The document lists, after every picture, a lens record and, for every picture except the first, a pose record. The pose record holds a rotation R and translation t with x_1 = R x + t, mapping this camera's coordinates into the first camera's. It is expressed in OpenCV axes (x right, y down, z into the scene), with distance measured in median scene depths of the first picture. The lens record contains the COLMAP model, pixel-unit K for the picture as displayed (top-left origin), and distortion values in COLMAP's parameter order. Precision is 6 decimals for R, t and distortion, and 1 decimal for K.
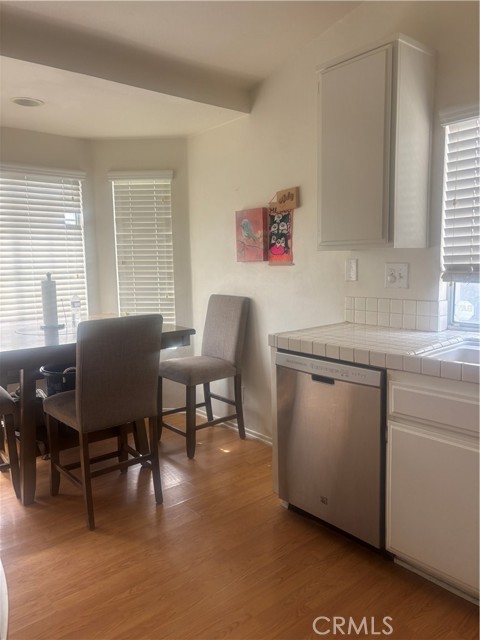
lens RADIAL K [[490.4, 0, 238.5], [0, 490.4, 319.2], [0, 0, 1]] dist [0.059445, -0.059378]
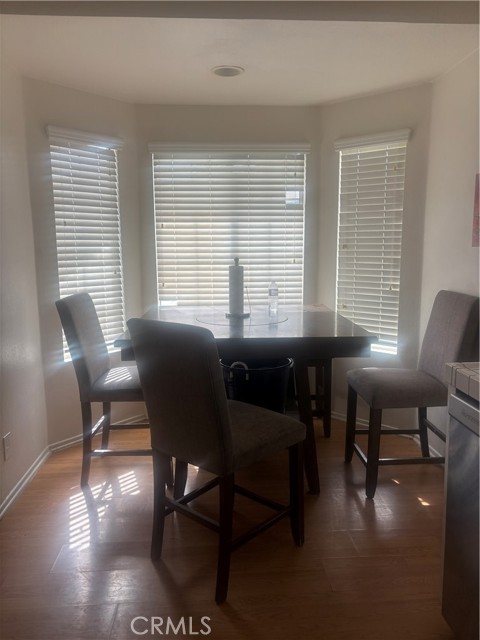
lens RADIAL K [[490.4, 0, 238.5], [0, 490.4, 319.2], [0, 0, 1]] dist [0.059445, -0.059378]
pose [[0.807696, 0.099922, -0.581070, 0.132587], [-0.079410, 0.994991, 0.060720, -0.026461], [0.584227, -0.002901, 0.811585, 0.198474]]
